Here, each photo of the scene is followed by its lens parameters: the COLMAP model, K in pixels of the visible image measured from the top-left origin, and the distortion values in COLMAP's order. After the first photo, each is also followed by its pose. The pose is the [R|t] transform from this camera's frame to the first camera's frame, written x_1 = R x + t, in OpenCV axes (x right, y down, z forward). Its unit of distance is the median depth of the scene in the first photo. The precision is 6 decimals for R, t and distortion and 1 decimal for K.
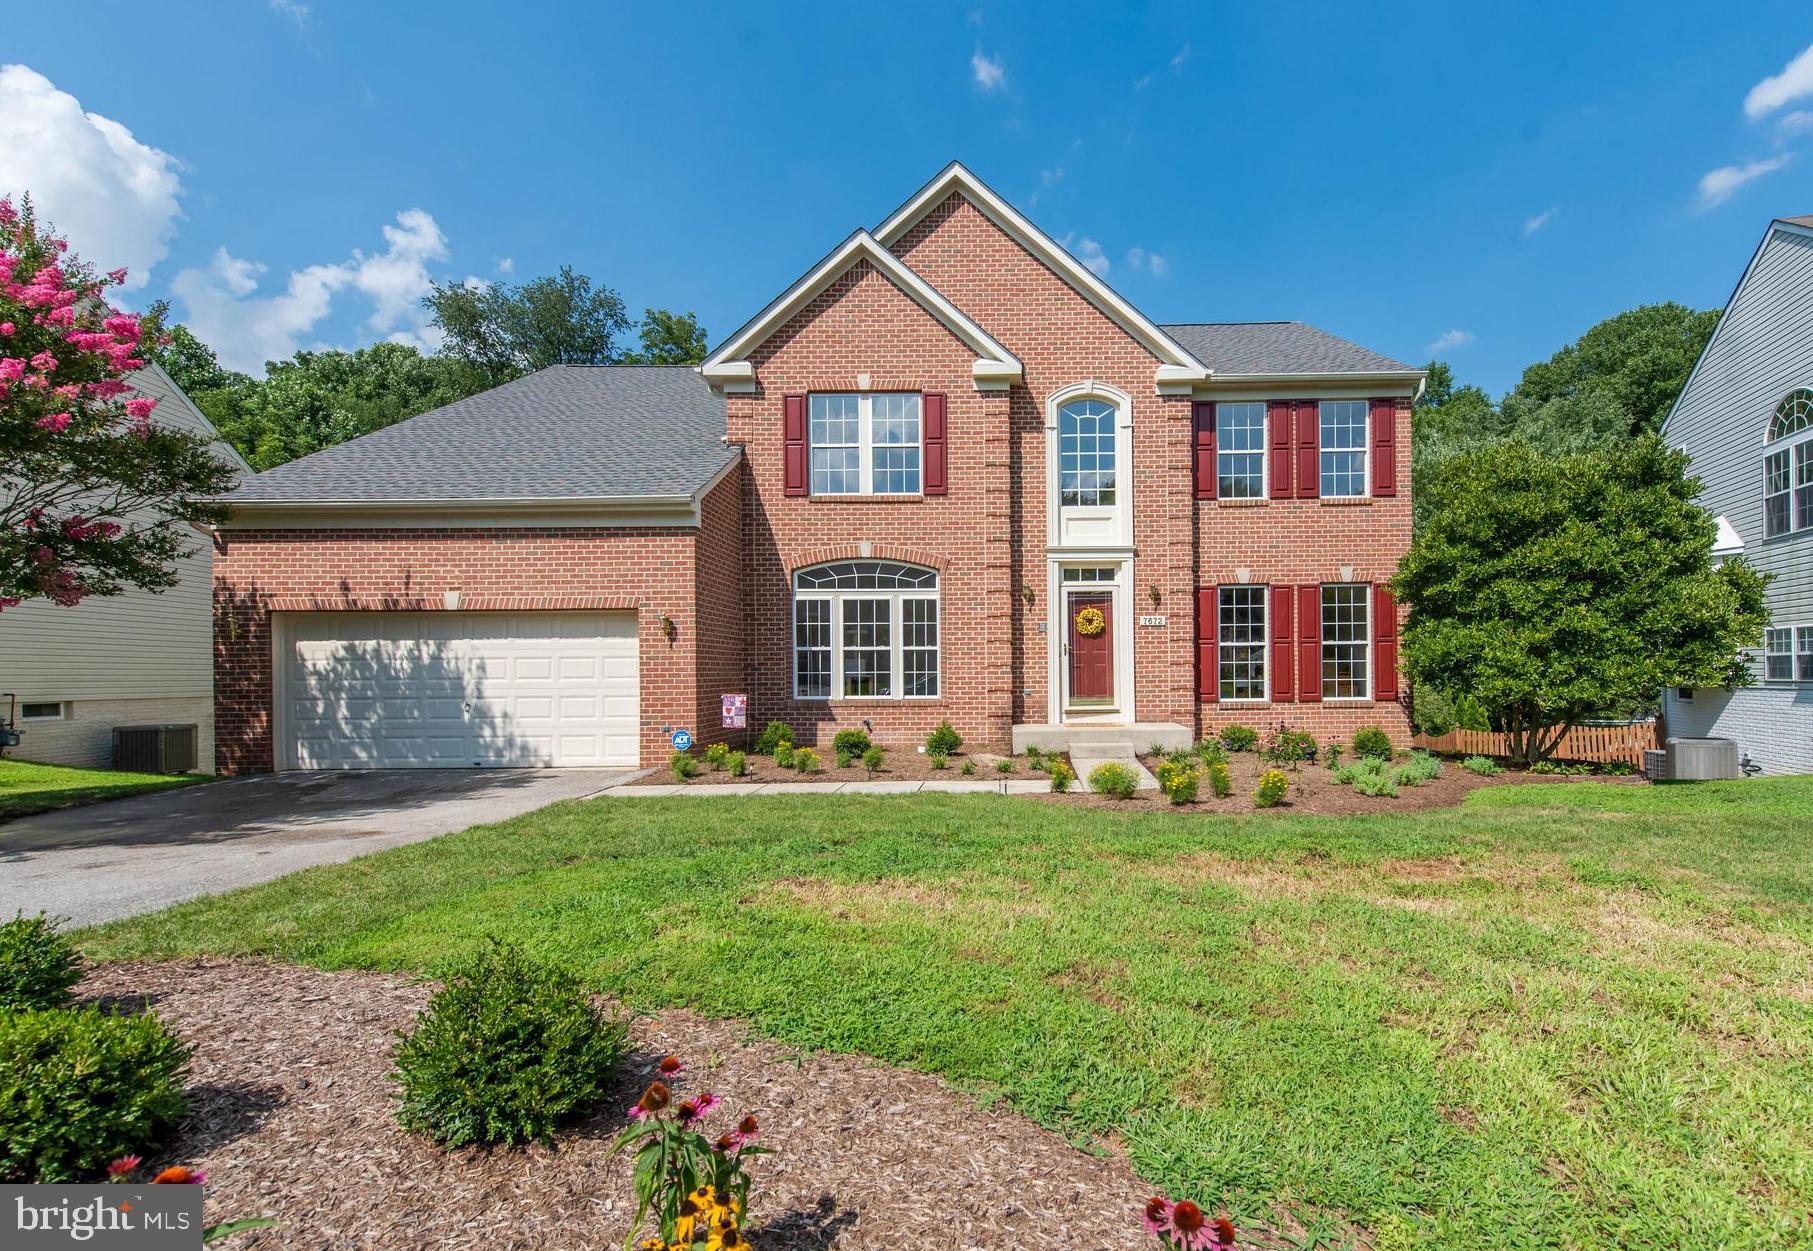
lens RADIAL K [[802.2, 0, 906.4], [0, 802.2, 676.4], [0, 0, 1]] dist [0.015917, 0.000165]
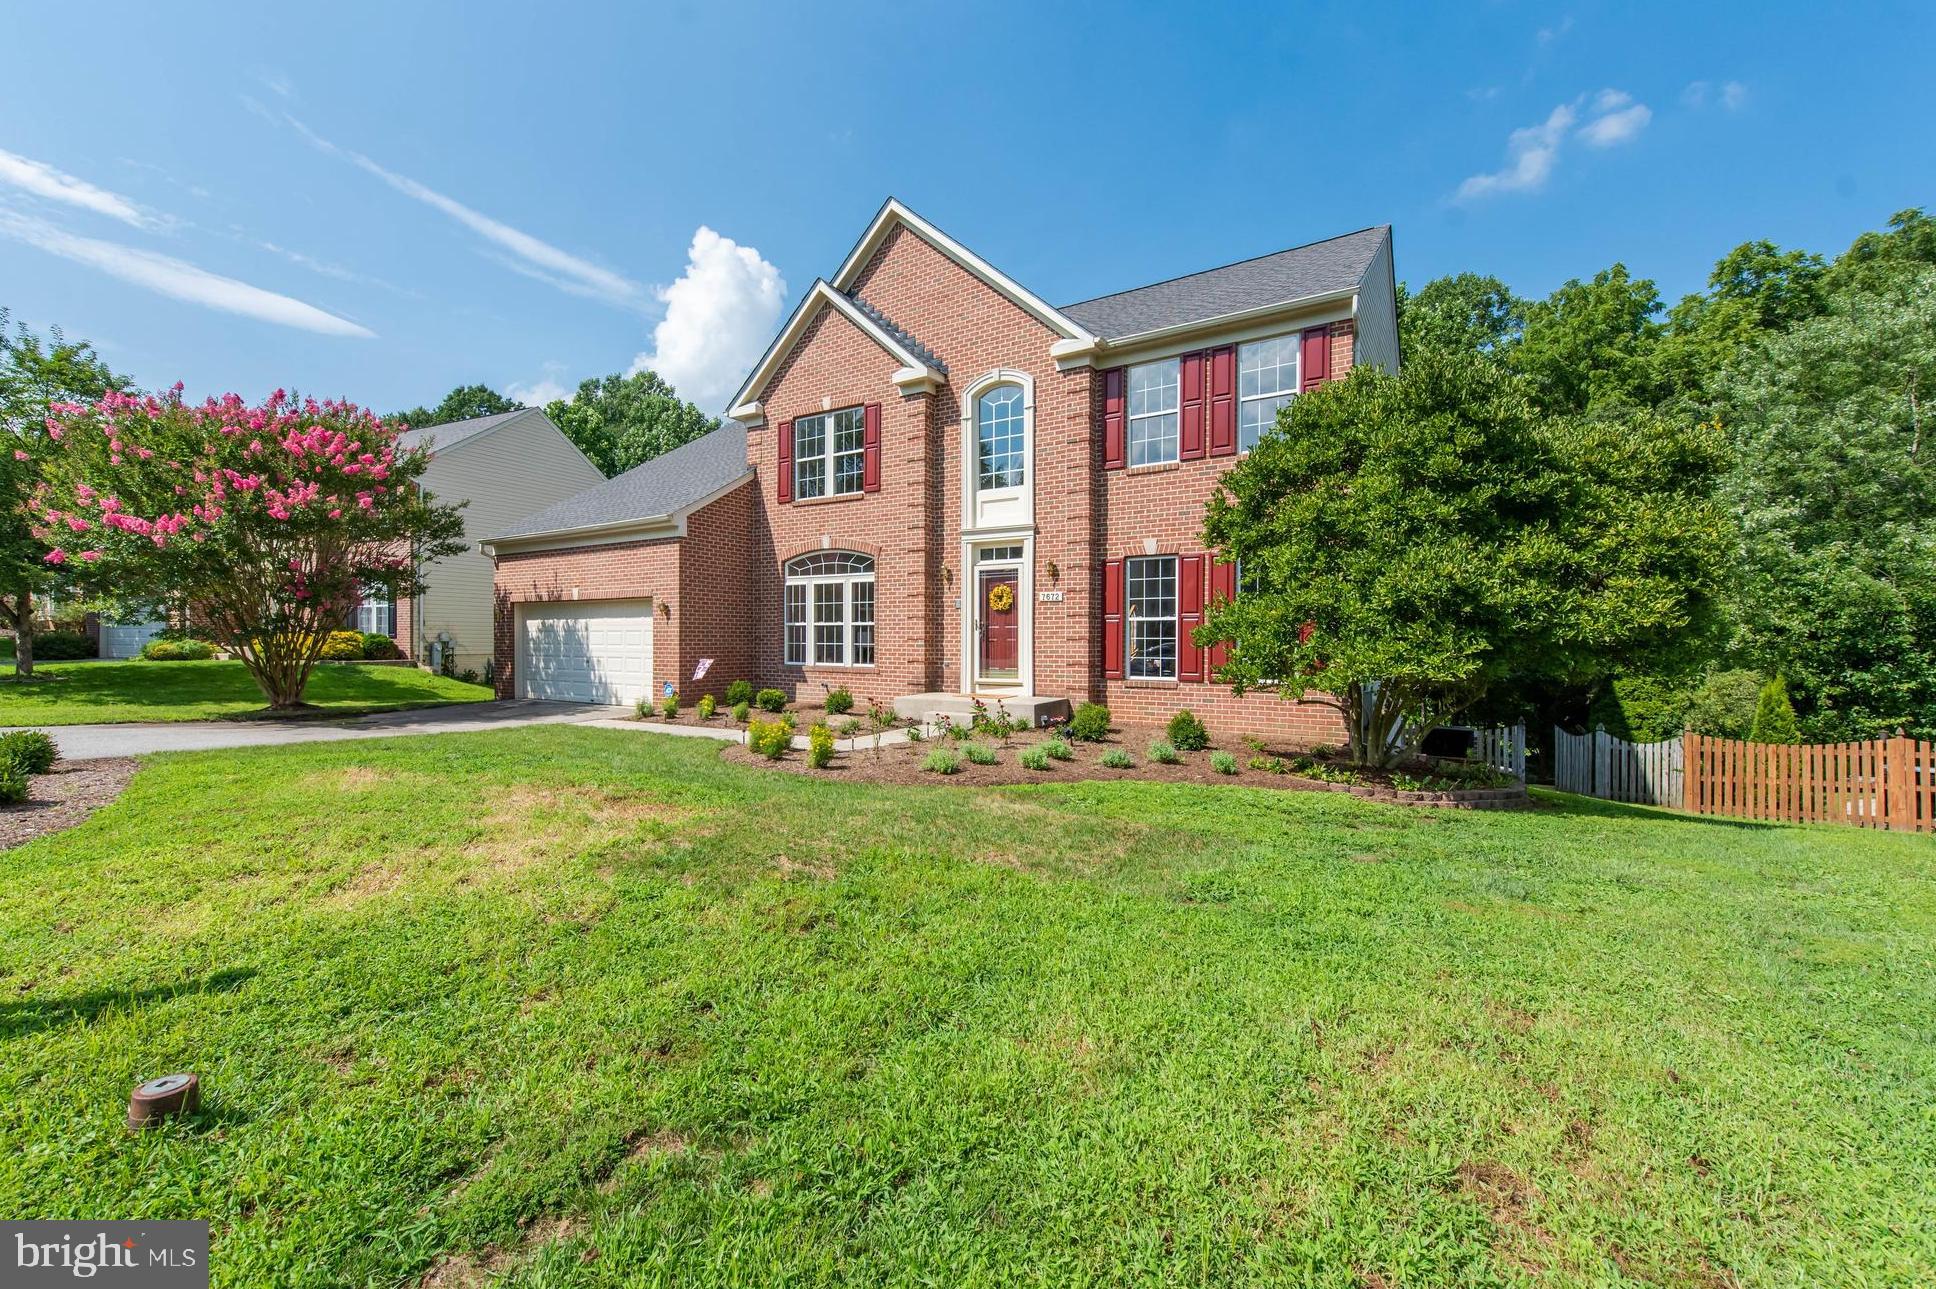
lens RADIAL K [[803.0, 0, 943.5], [0, 803.0, 650.3], [0, 0, 1]] dist [0.017212, -0.000211]
pose [[0.835175, 0.018330, -0.549679, 0.759989], [-0.012867, 0.999822, 0.013790, -0.013995], [0.549834, -0.004445, 0.835262, 0.083507]]
